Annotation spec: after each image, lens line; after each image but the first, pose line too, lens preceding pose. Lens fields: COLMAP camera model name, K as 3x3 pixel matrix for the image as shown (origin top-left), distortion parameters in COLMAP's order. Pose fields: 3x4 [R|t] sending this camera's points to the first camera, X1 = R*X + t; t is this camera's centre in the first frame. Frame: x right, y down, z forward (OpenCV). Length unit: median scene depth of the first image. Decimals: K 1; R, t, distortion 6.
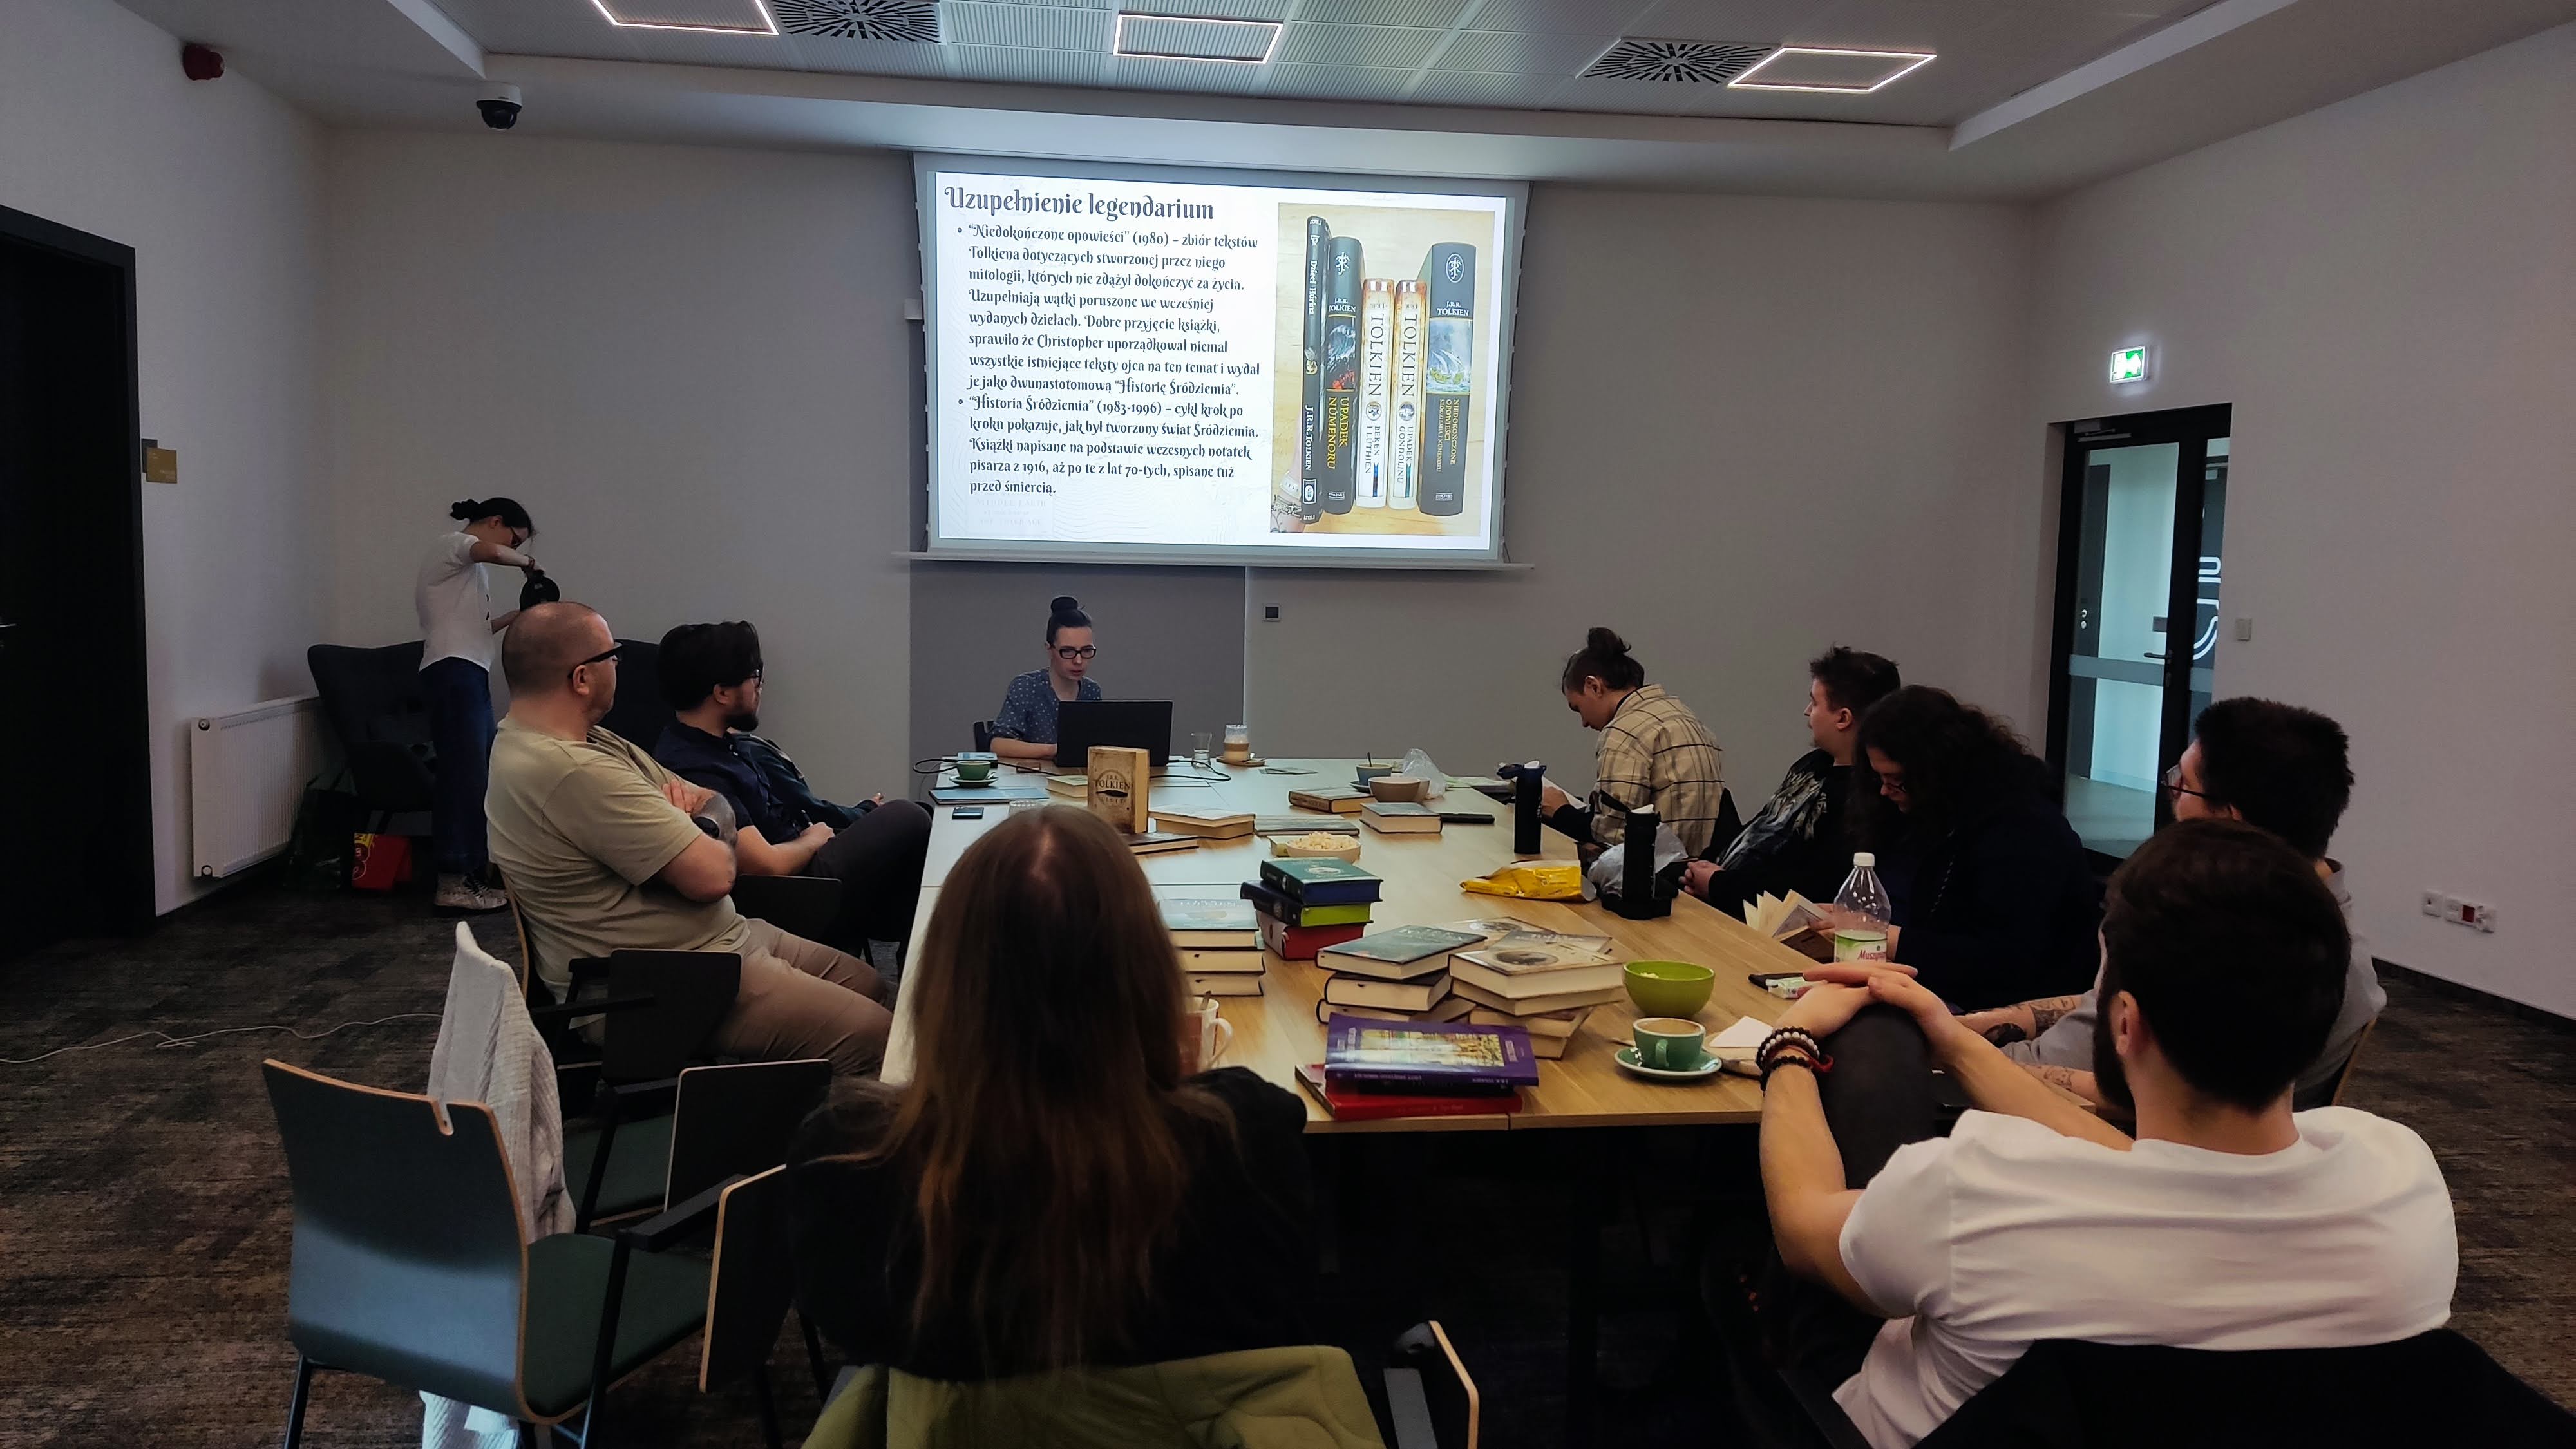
lens RADIAL K [[1938.7, 0, 1297.9], [0, 1938.7, 752.6], [0, 0, 1]] dist [0.053833, -0.026306]
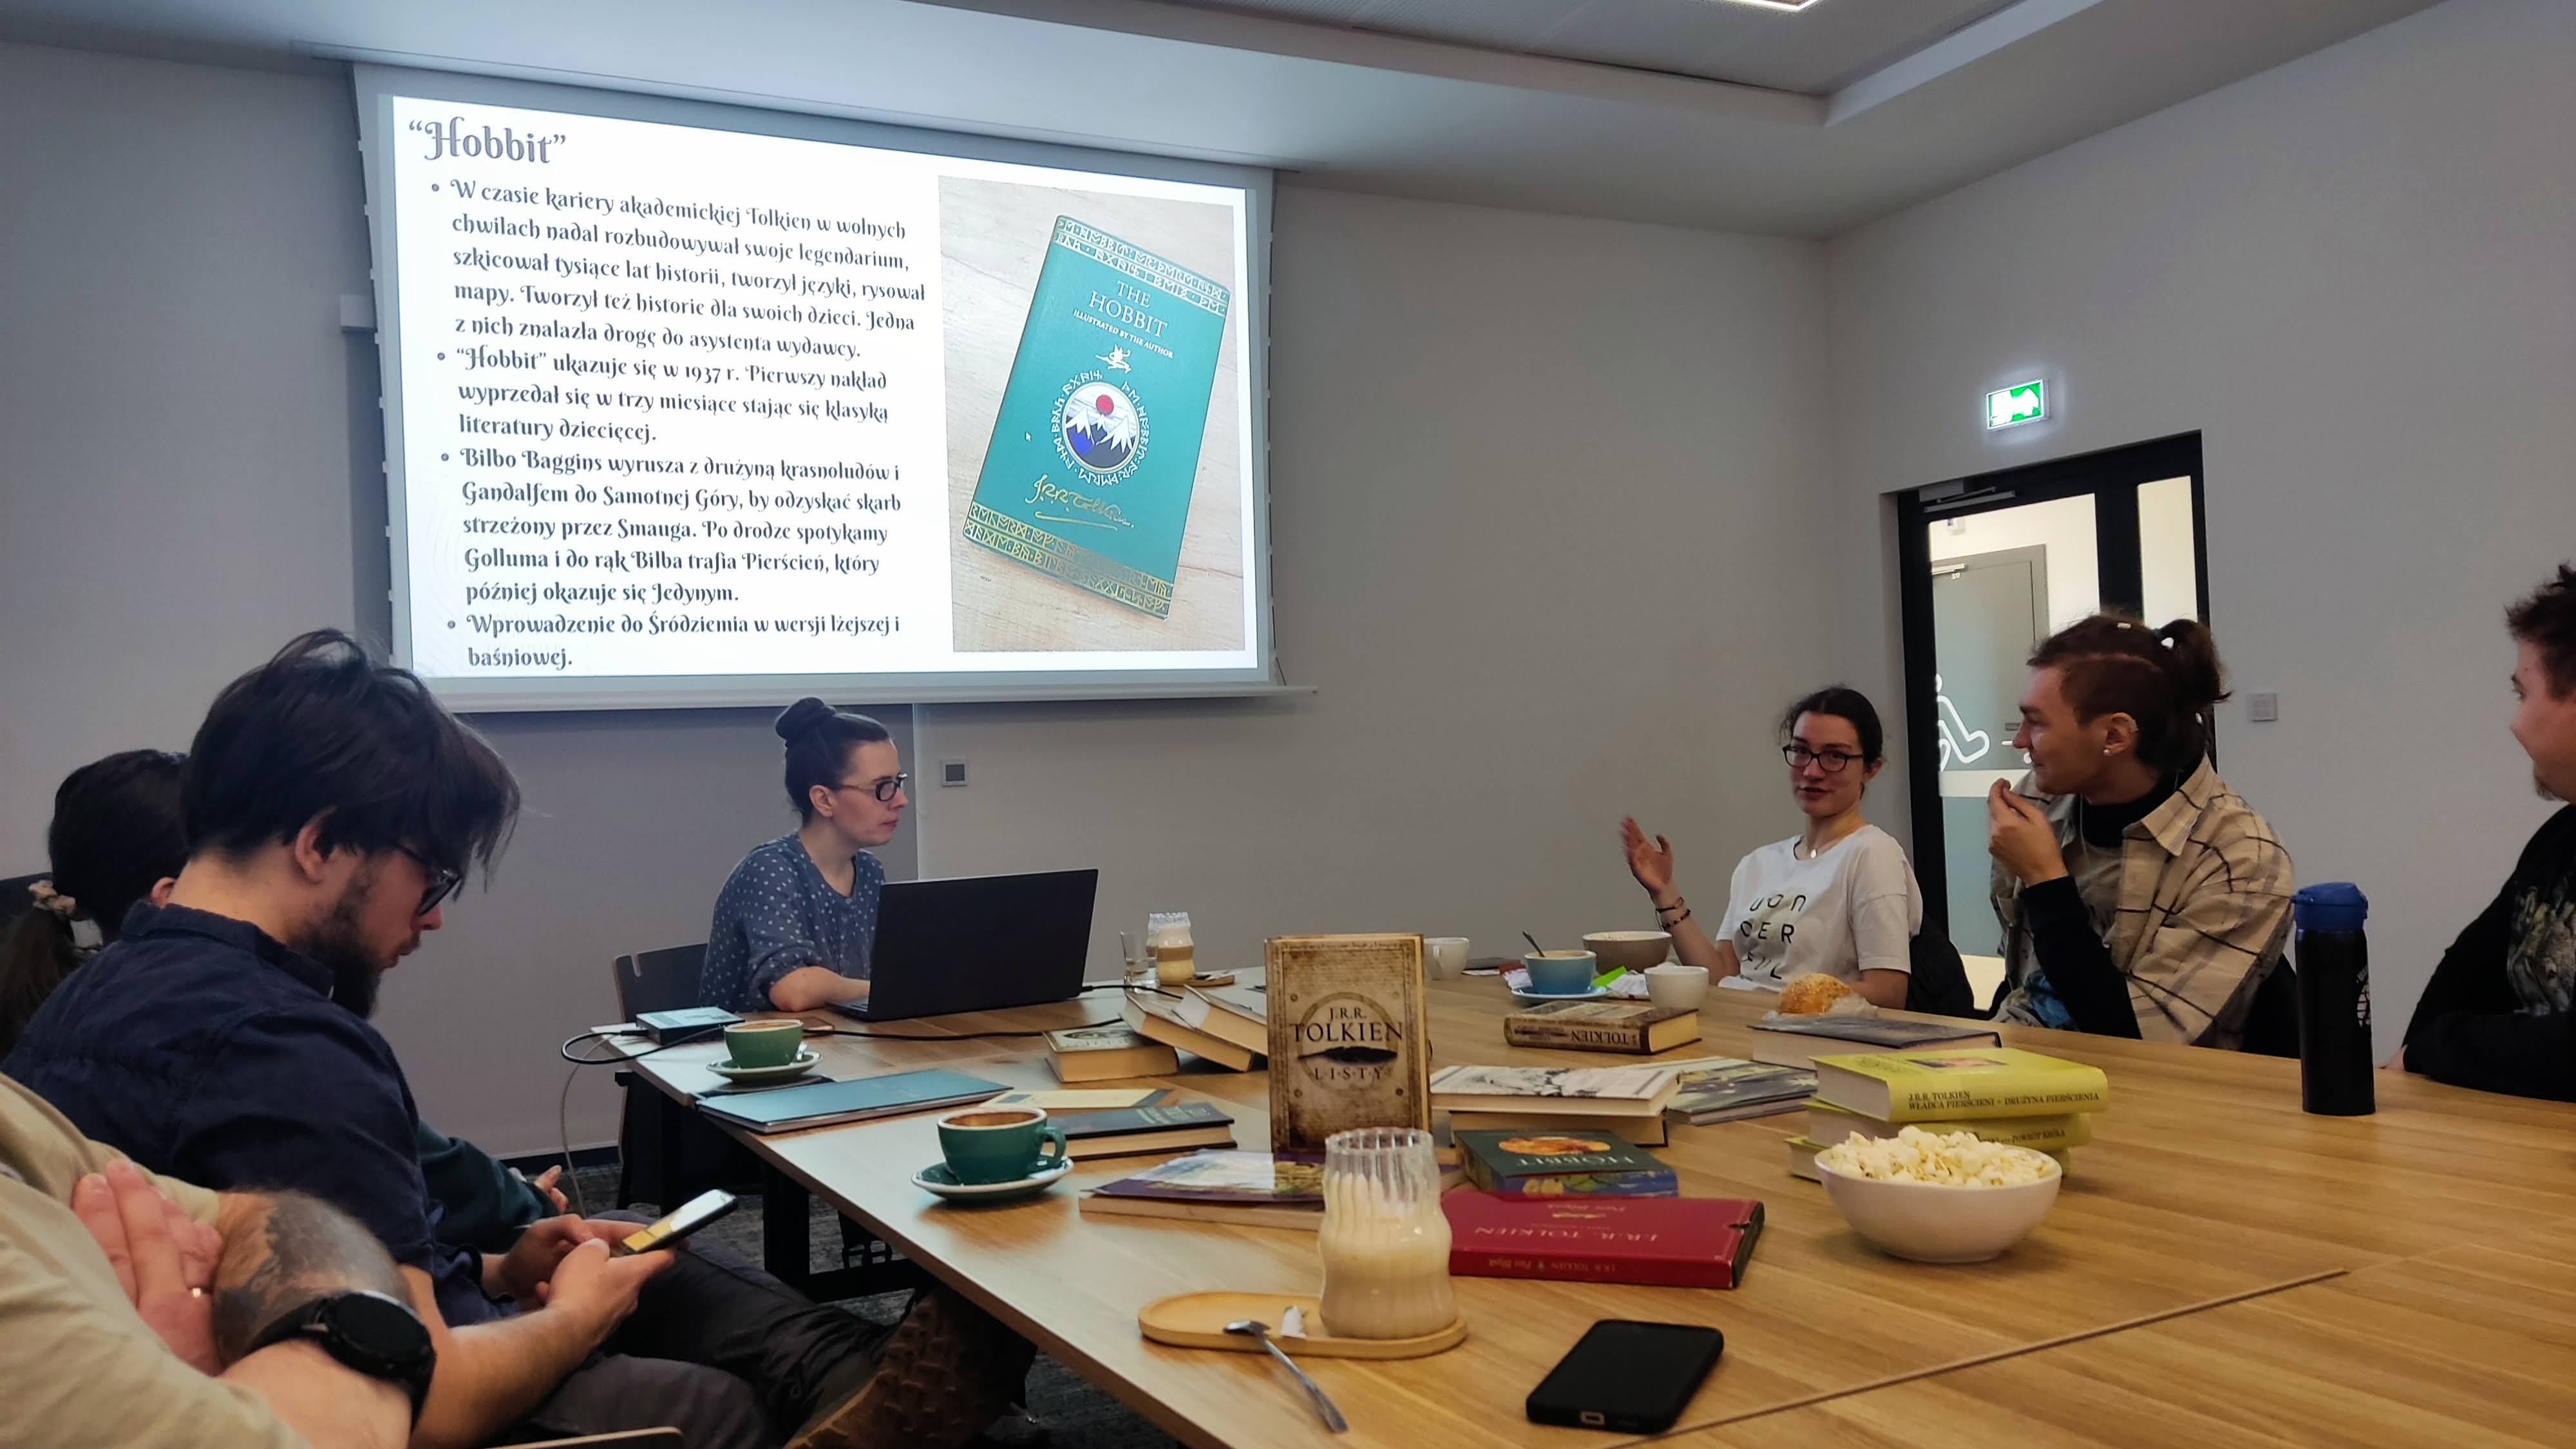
lens RADIAL K [[1938.7, 0, 1285.3], [0, 1938.7, 733.9], [0, 0, 1]] dist [0.053833, -0.026306]
pose [[0.945588, -0.050153, 0.321477, -0.160830], [0.090424, 0.989633, -0.111581, -0.000451], [-0.312548, 0.134579, 0.940320, 0.441586]]
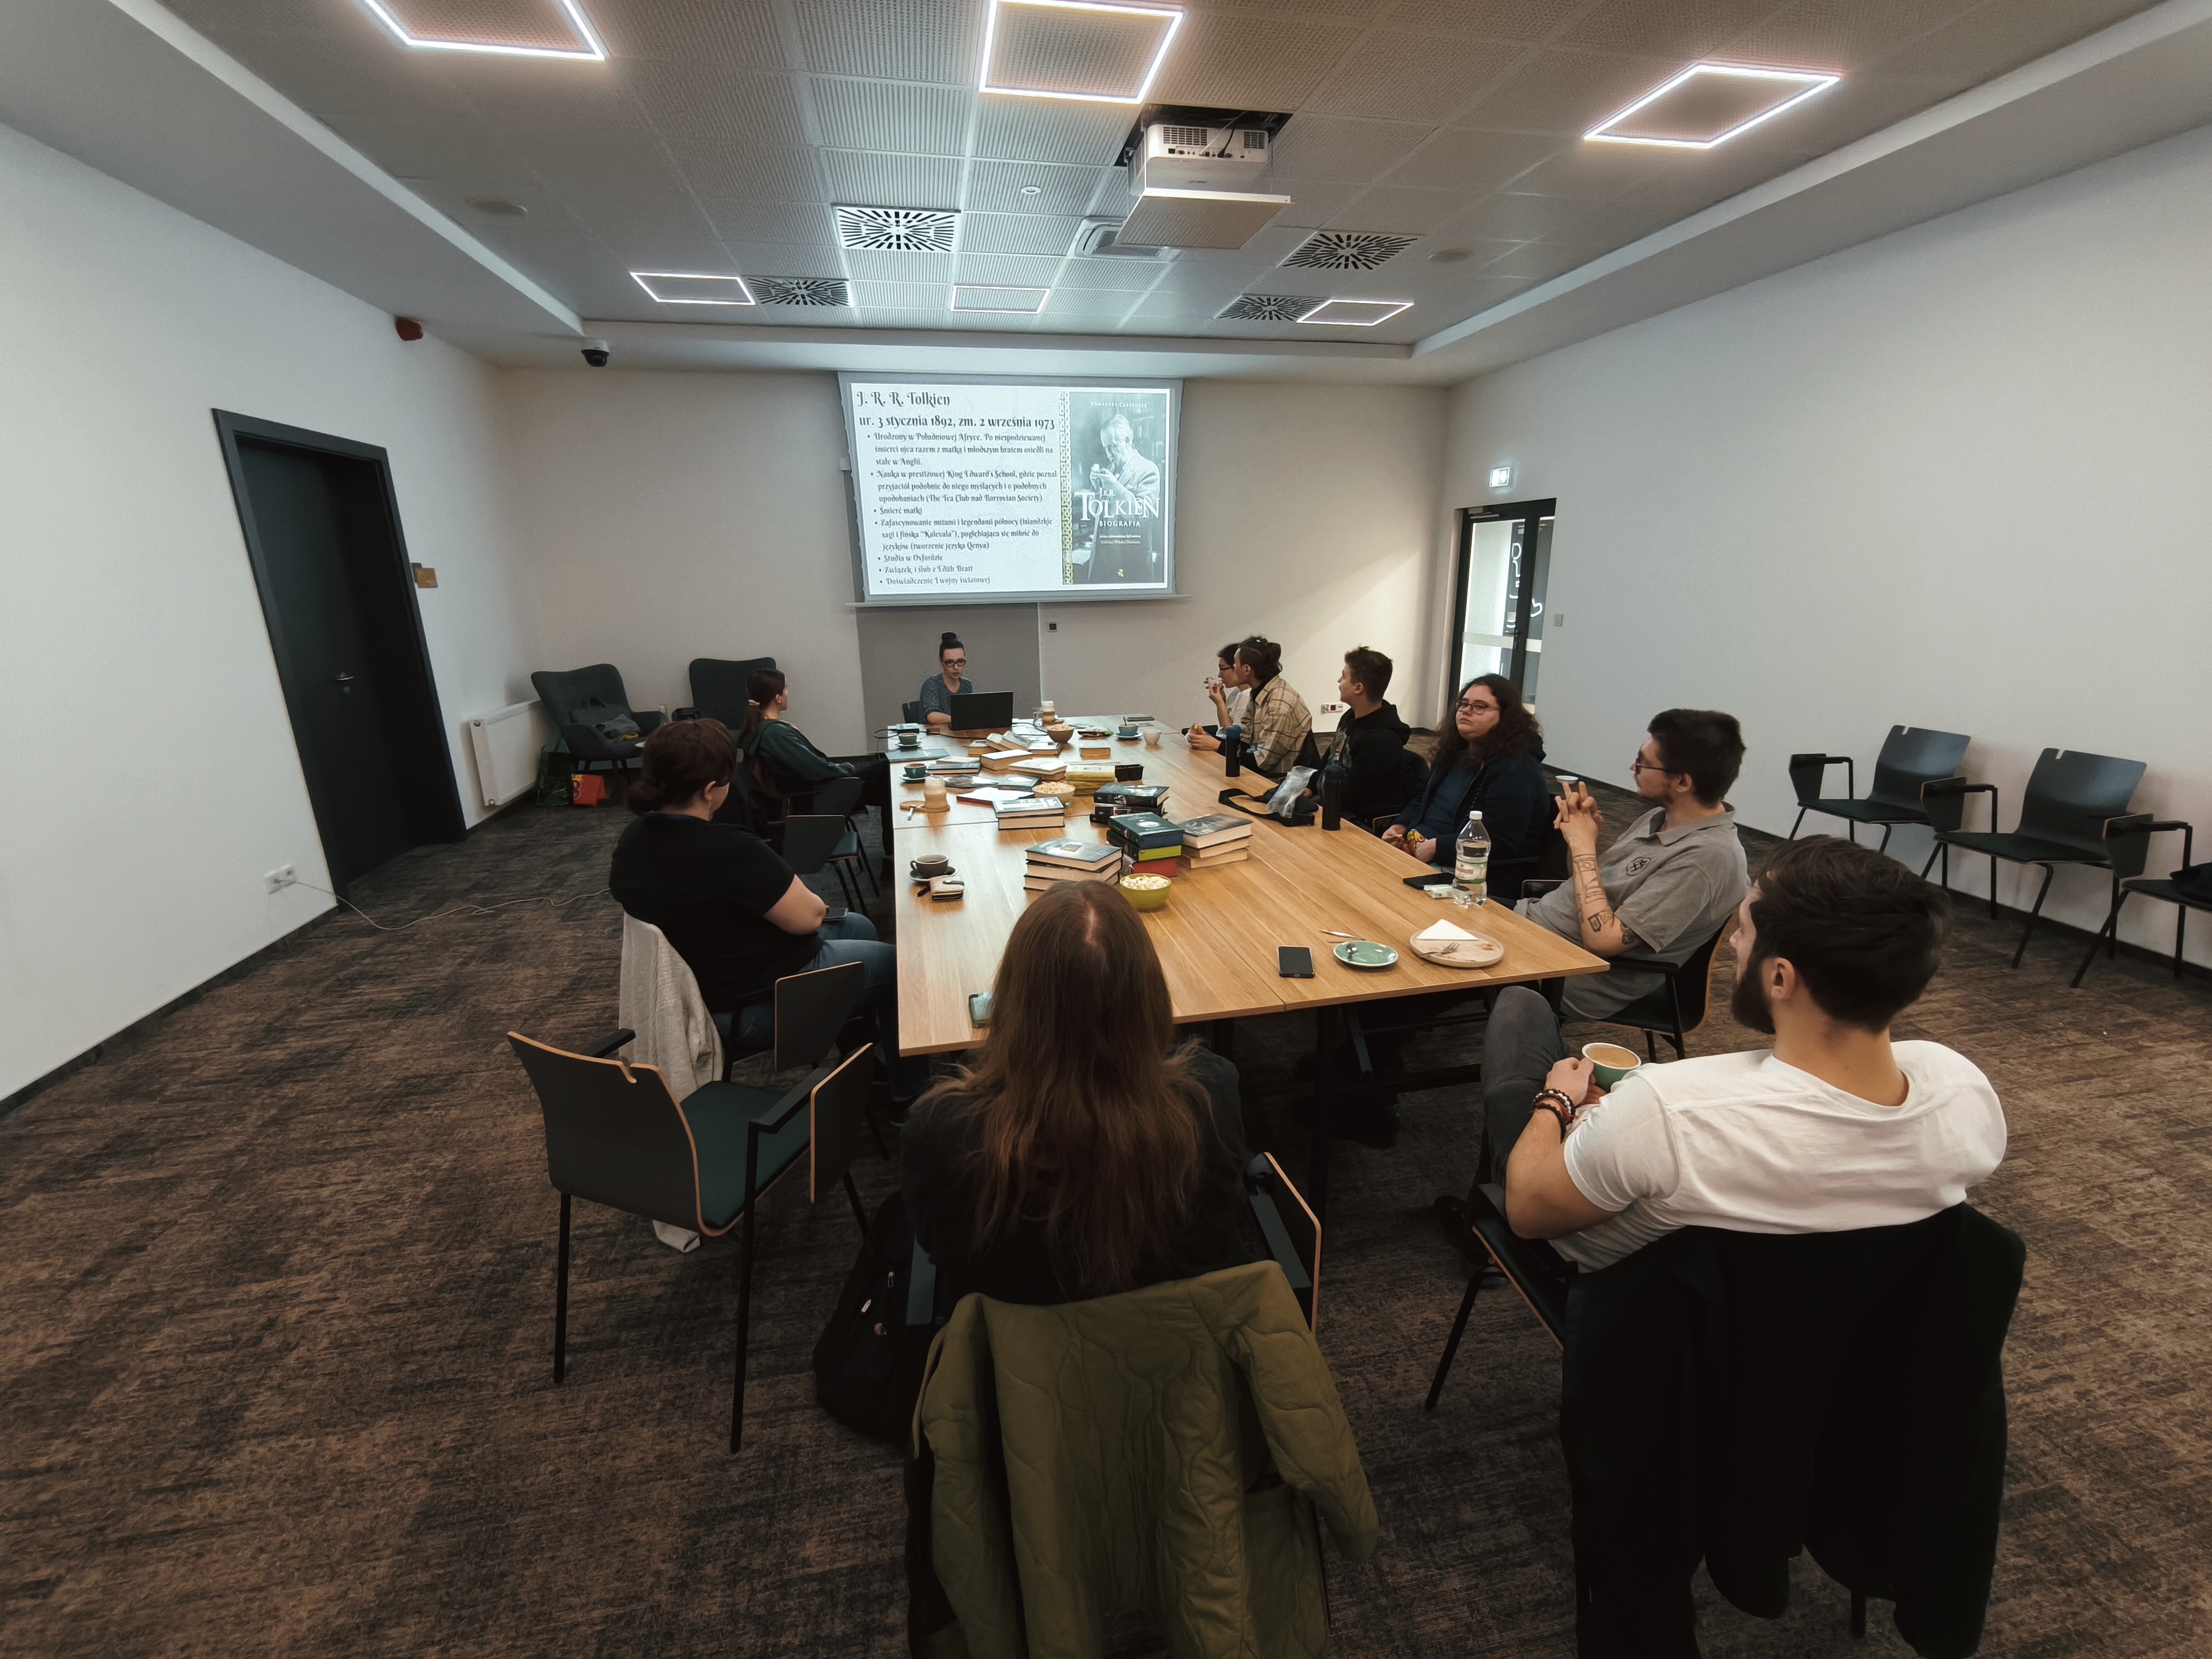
lens RADIAL K [[934.2, 0, 1106.4], [0, 934.2, 839.5], [0, 0, 1]] dist [0.004321, 0.000248]
pose [[0.996929, -0.054464, 0.056262, -0.031496], [0.043966, 0.983873, 0.173381, -0.033556], [-0.064797, -0.170376, 0.983246, 0.095126]]
